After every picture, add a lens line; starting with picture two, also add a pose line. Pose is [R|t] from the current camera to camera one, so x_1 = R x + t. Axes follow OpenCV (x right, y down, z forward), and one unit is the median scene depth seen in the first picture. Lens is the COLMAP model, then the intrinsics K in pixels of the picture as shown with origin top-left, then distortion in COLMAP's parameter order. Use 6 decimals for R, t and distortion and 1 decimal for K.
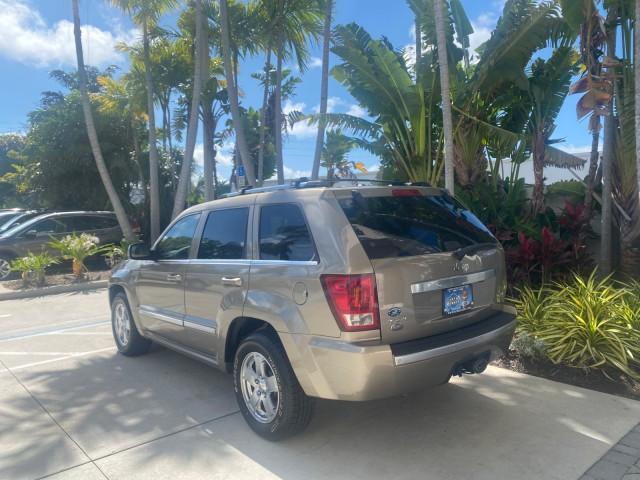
lens RADIAL K [[490.9, 0, 320.1], [0, 490.9, 238.3], [0, 0, 1]] dist [0.025837, -0.025591]
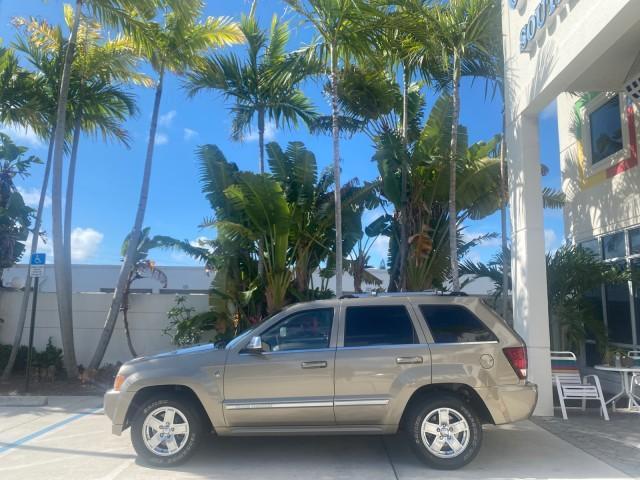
lens RADIAL K [[490.9, 0, 319.8], [0, 490.9, 236.3], [0, 0, 1]] dist [0.025837, -0.025591]
pose [[0.674006, 0.132645, 0.726719, -0.882838], [0.022932, 0.979516, -0.200056, 0.009800], [-0.738370, 0.151503, 0.657158, 0.133403]]
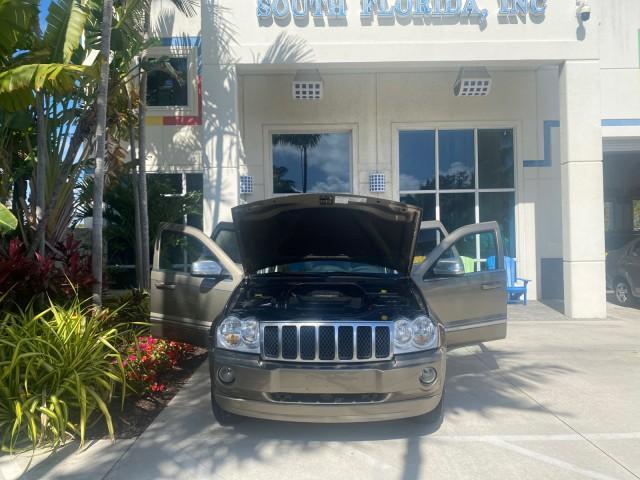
lens RADIAL K [[490.9, 0, 323.2], [0, 490.9, 236.8], [0, 0, 1]] dist [0.025837, -0.025591]
pose [[-0.755001, 0.029355, 0.655066, -0.752343], [0.063309, 0.997594, 0.028263, -0.072066], [-0.652660, 0.062811, -0.755043, 1.607816]]
